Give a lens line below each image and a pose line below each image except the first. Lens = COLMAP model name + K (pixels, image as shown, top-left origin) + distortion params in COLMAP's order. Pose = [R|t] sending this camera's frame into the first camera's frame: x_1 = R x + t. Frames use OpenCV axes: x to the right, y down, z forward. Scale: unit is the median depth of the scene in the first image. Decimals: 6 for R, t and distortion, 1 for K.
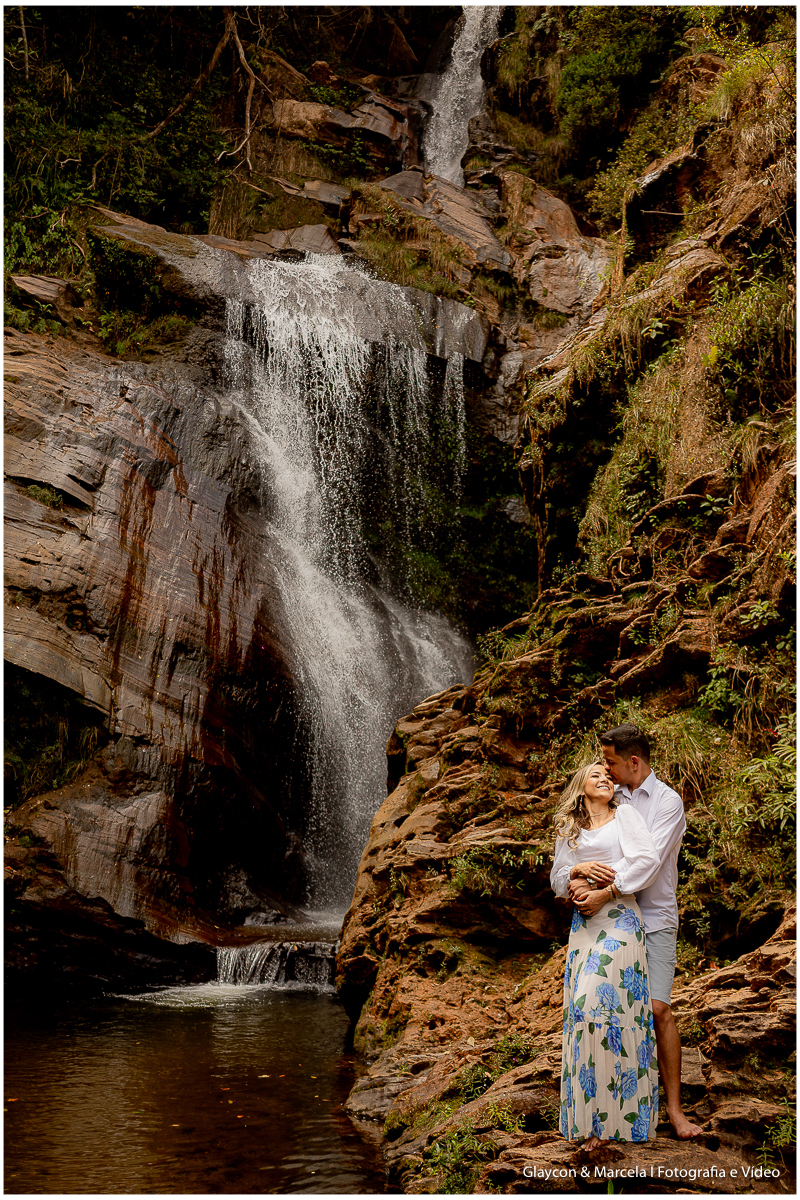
lens RADIAL K [[1206.9, 0, 399.9], [0, 1206.9, 569.8], [0, 0, 1]] dist [0.008977, -0.009689]
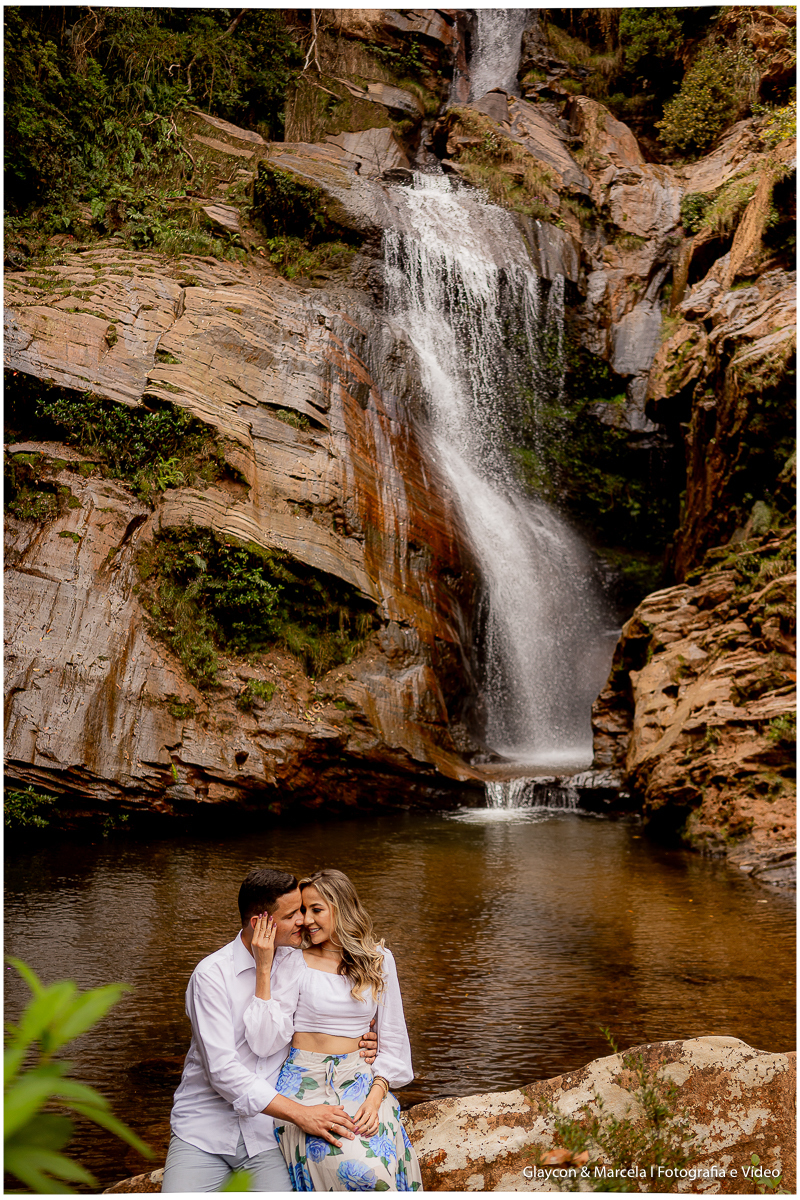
lens RADIAL K [[1206.9, 0, 399.9], [0, 1206.9, 569.8], [0, 0, 1]] dist [0.008977, -0.009689]
pose [[0.993267, -0.004944, 0.115745, -0.261895], [-0.010779, 0.990811, 0.134824, -0.060615], [-0.115348, -0.135164, 0.984086, -0.163807]]
